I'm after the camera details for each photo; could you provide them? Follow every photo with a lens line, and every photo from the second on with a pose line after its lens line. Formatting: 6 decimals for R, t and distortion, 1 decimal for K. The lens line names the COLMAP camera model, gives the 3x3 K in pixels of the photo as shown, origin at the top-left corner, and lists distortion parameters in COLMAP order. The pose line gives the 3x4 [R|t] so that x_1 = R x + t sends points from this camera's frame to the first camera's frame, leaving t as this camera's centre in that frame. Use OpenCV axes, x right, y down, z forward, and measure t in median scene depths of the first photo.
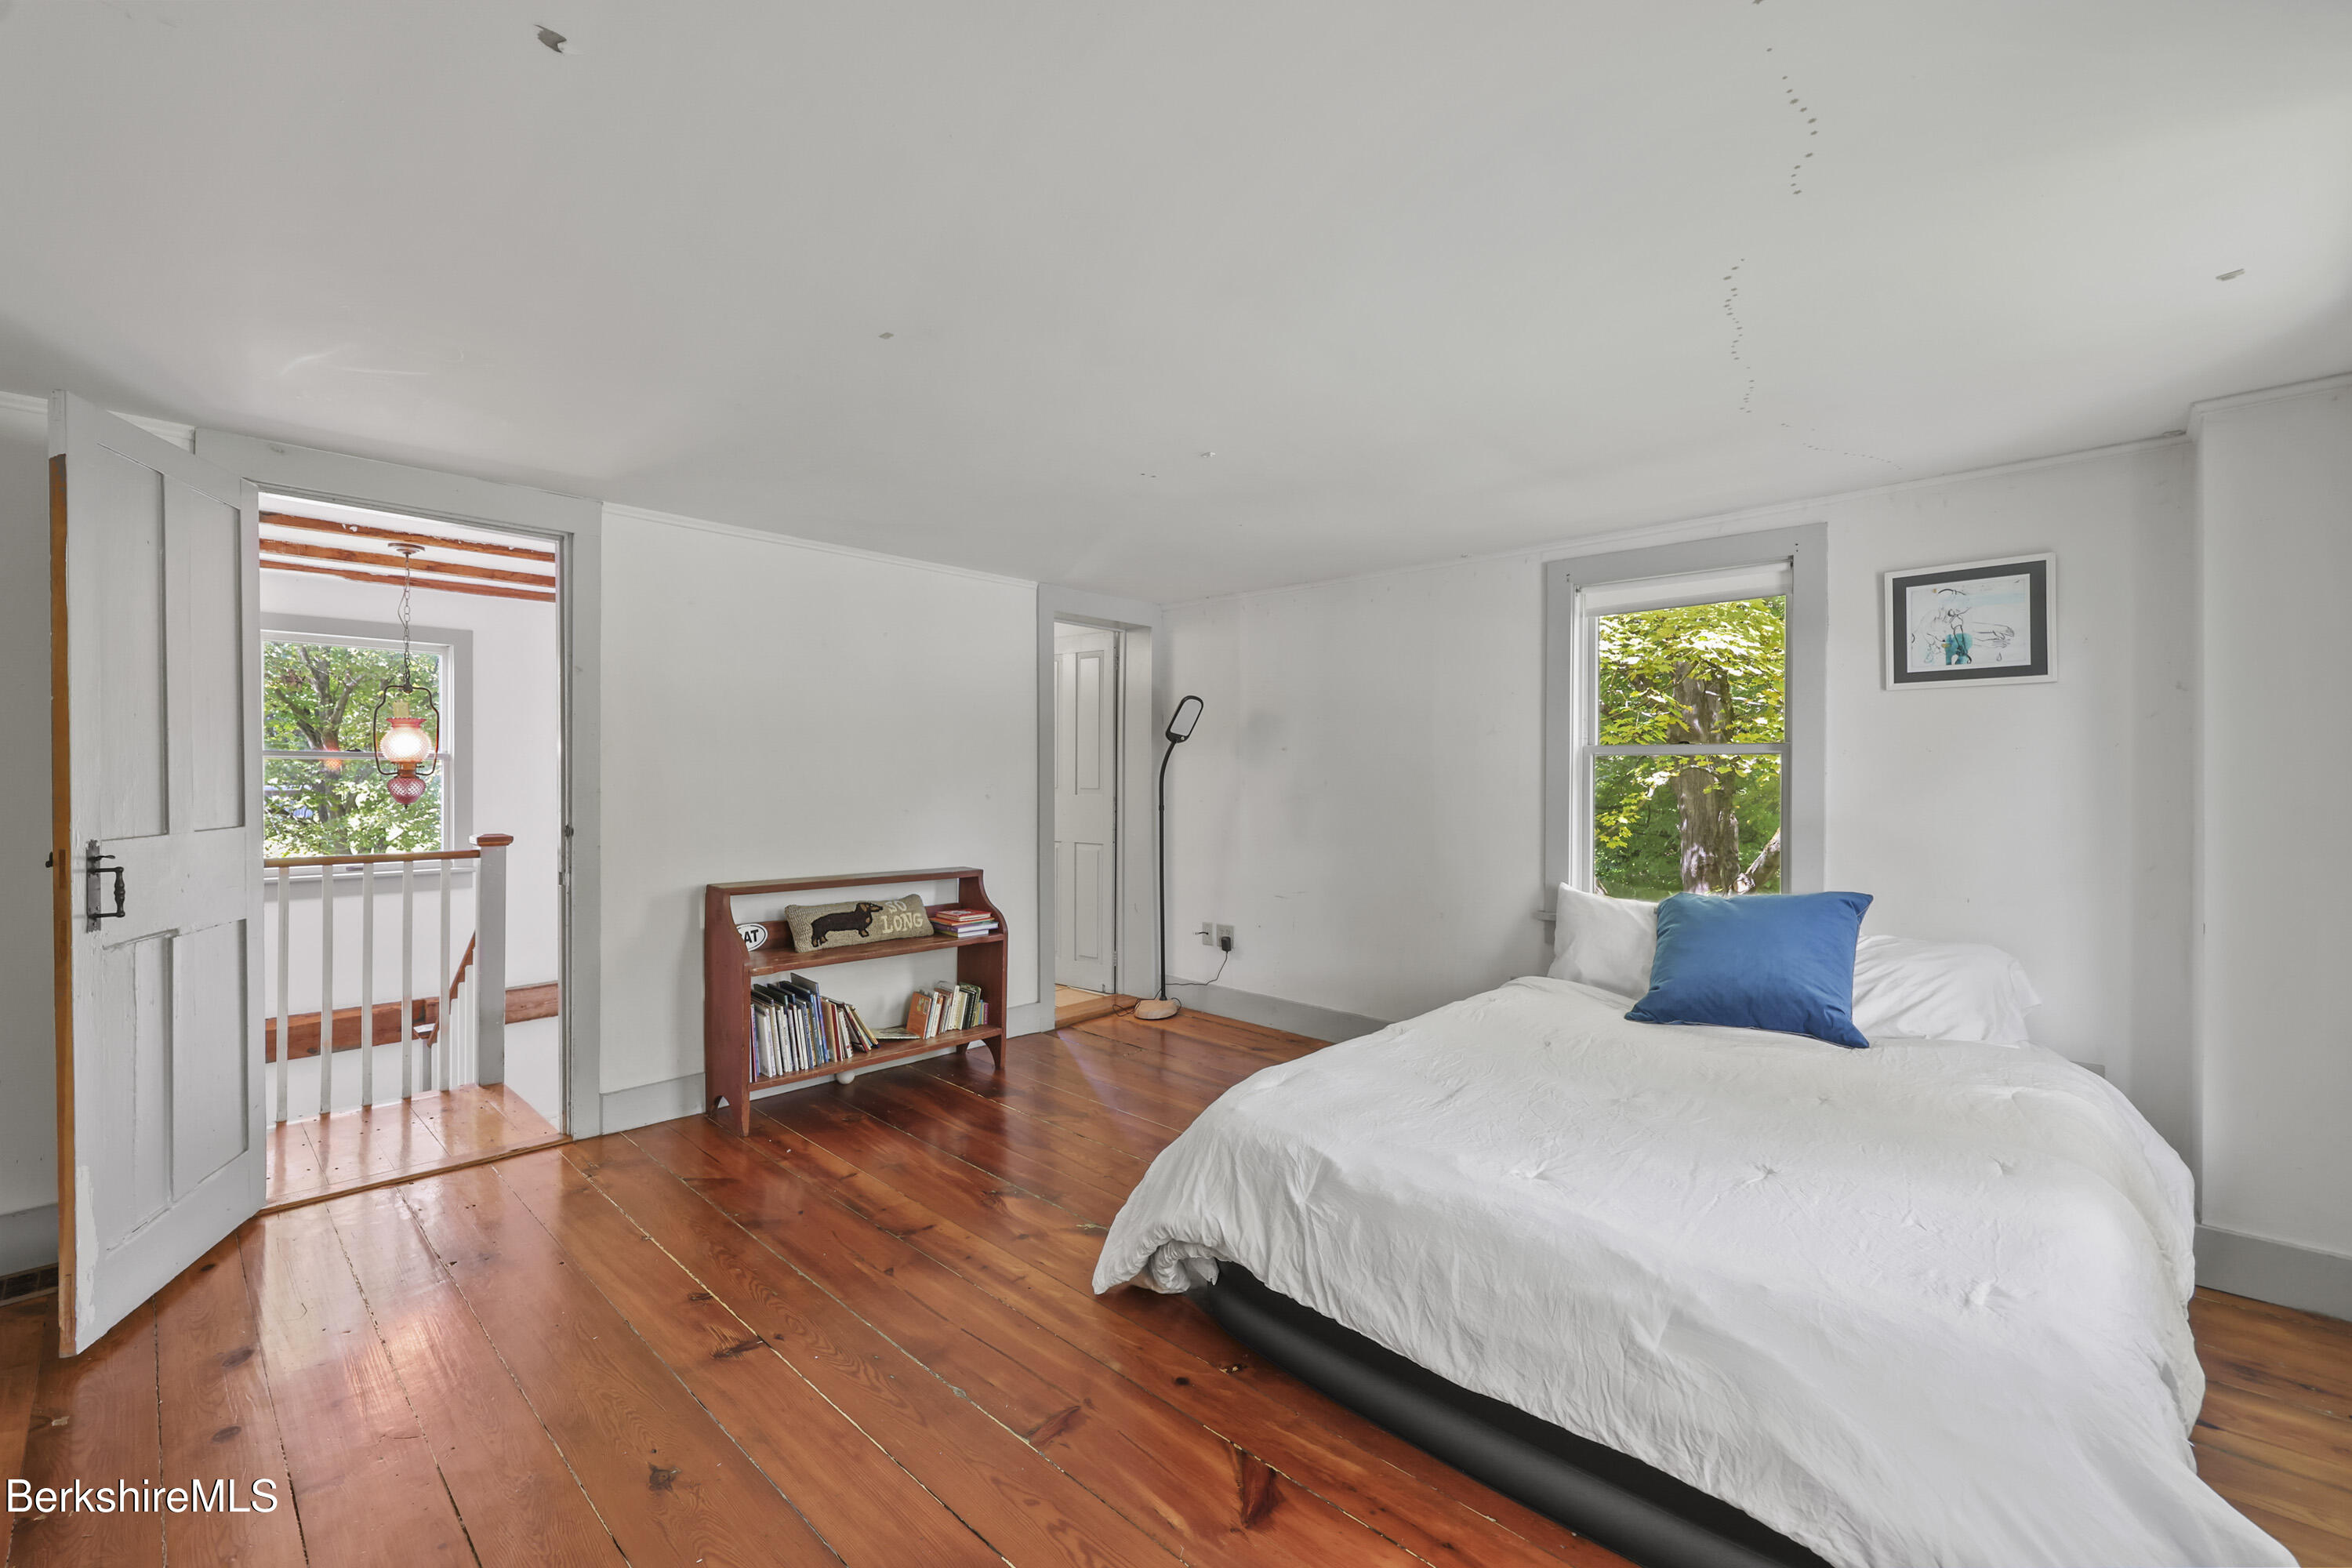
lens RADIAL K [[961.5, 0, 1164.2], [0, 961.5, 775.5], [0, 0, 1]] dist [0.004233, 0.000034]
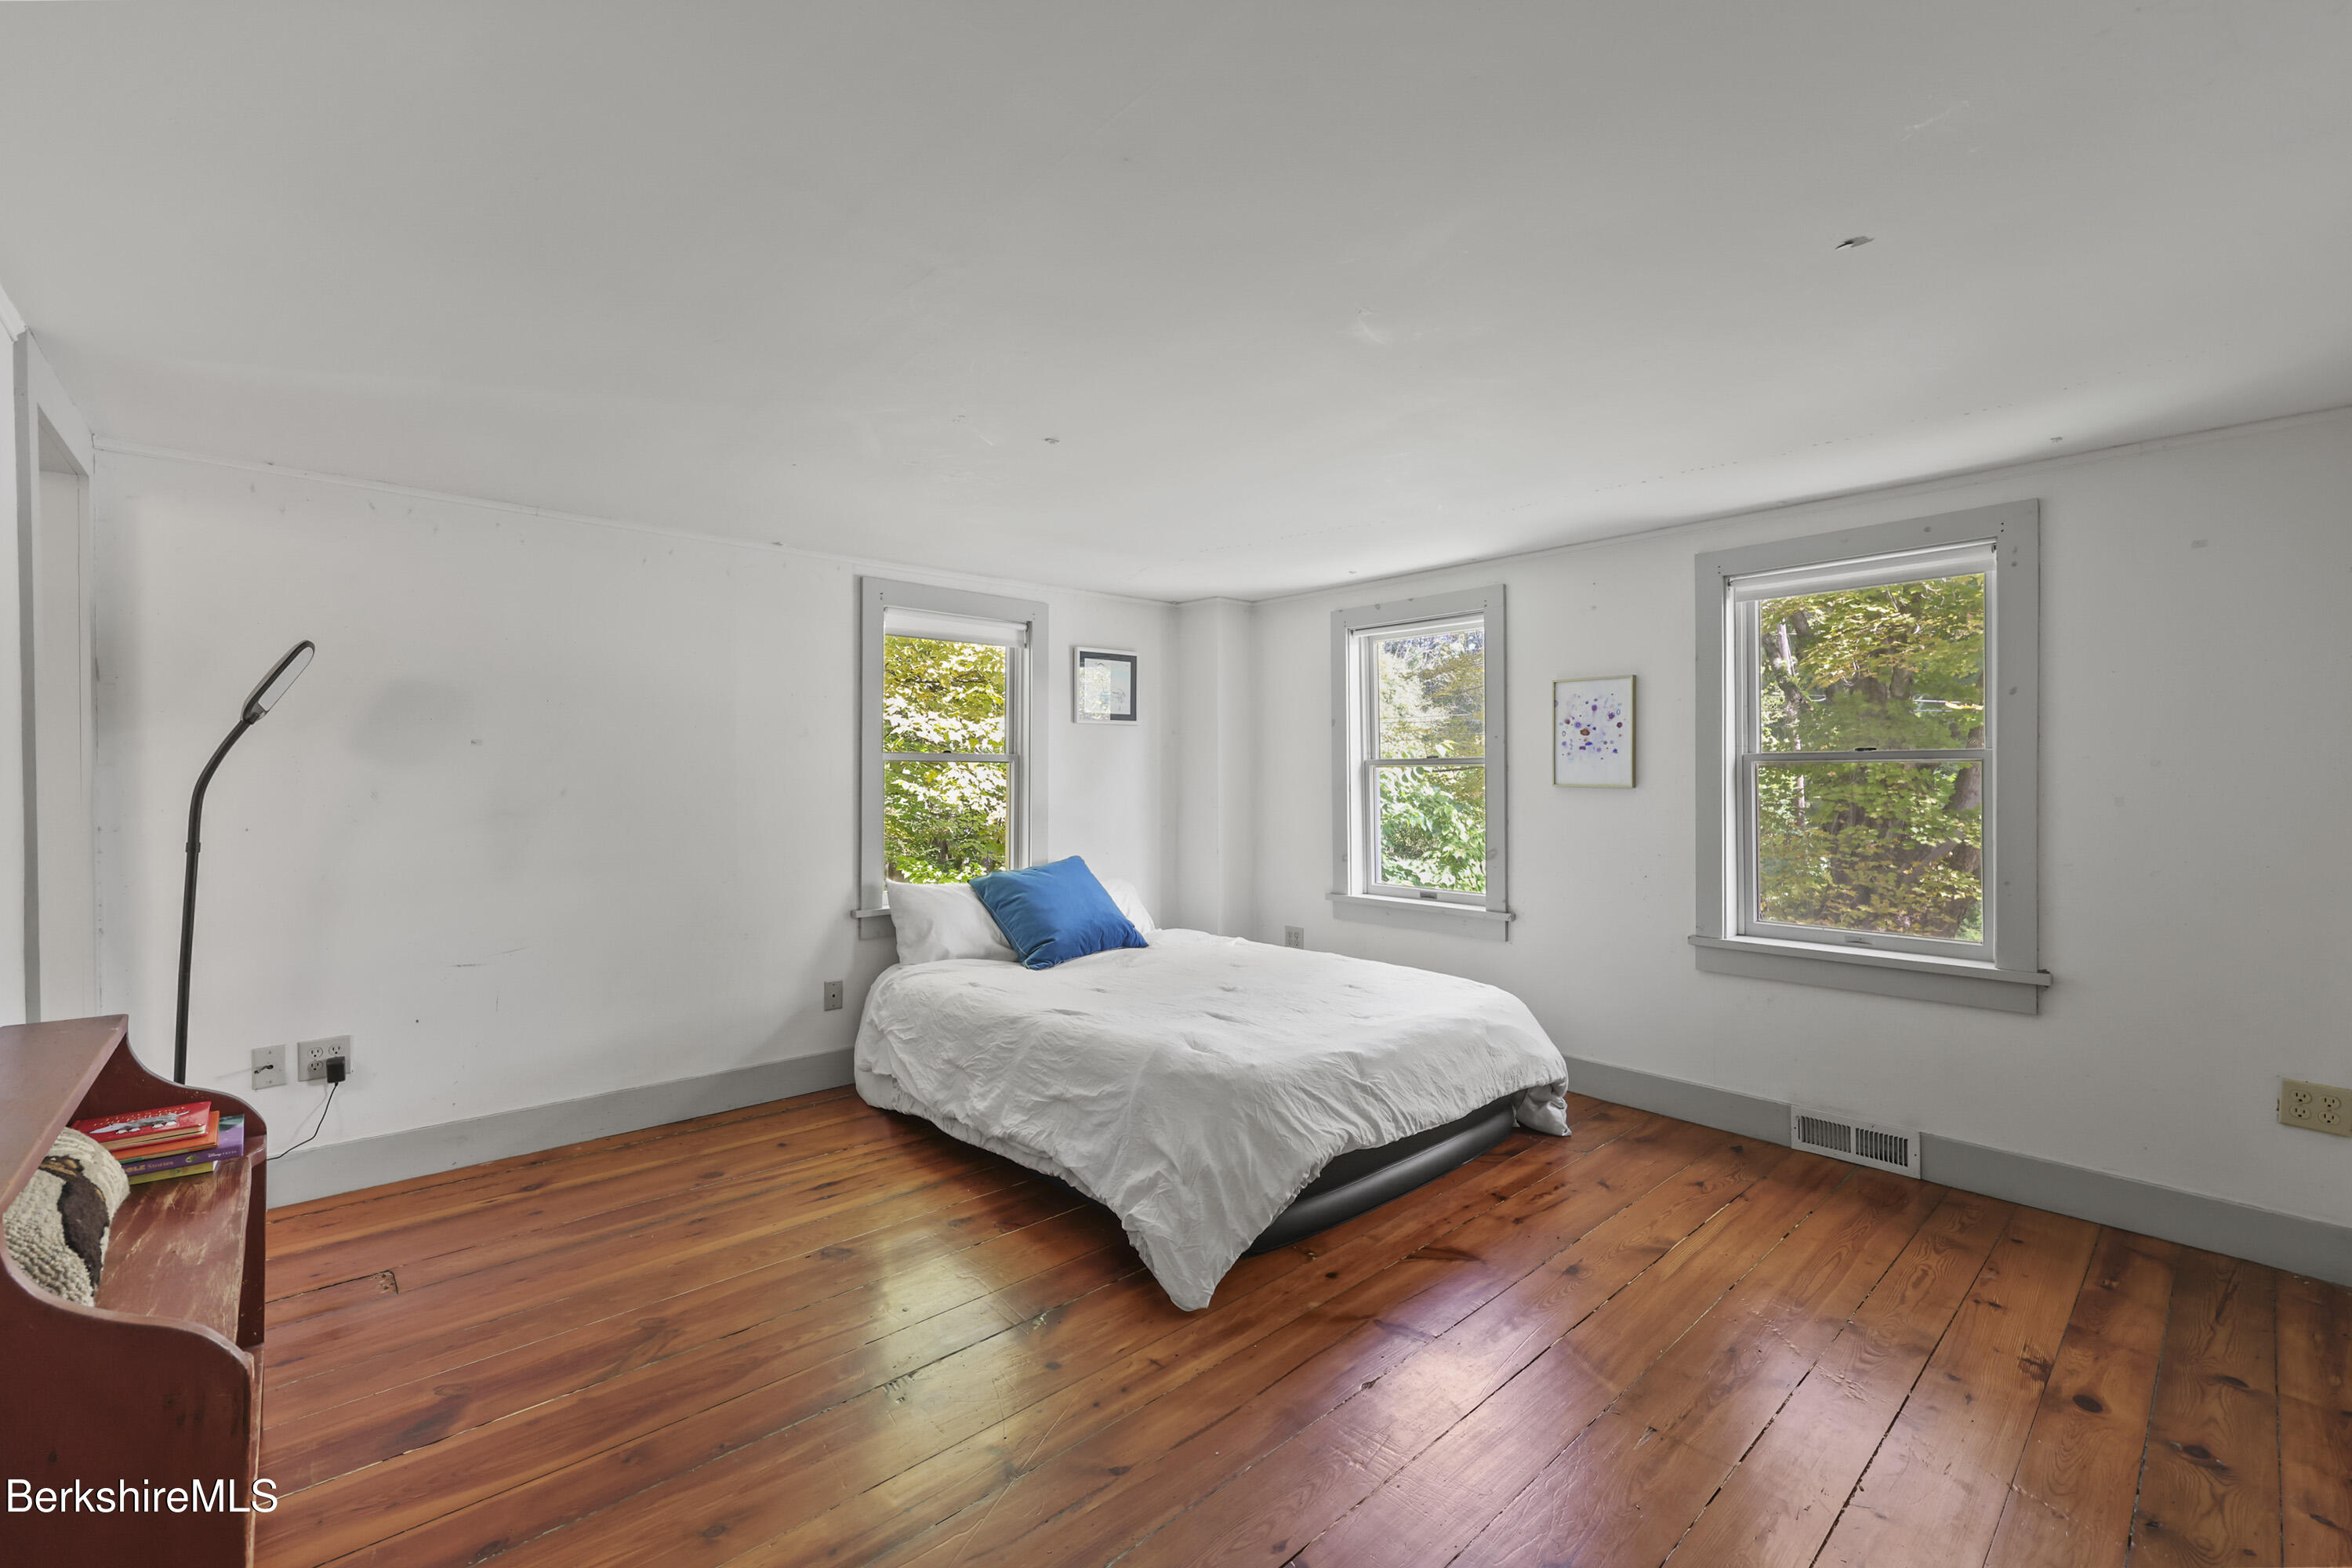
lens RADIAL K [[1014.1, 0, 1163.9], [0, 1014.1, 779.6], [0, 0, 1]] dist [-0.000440, 0.000016]
pose [[0.071388, -0.006021, 0.997430, -0.849677], [0.003624, 0.999977, 0.005777, -0.006690], [-0.997442, 0.003202, 0.071408, 0.742245]]
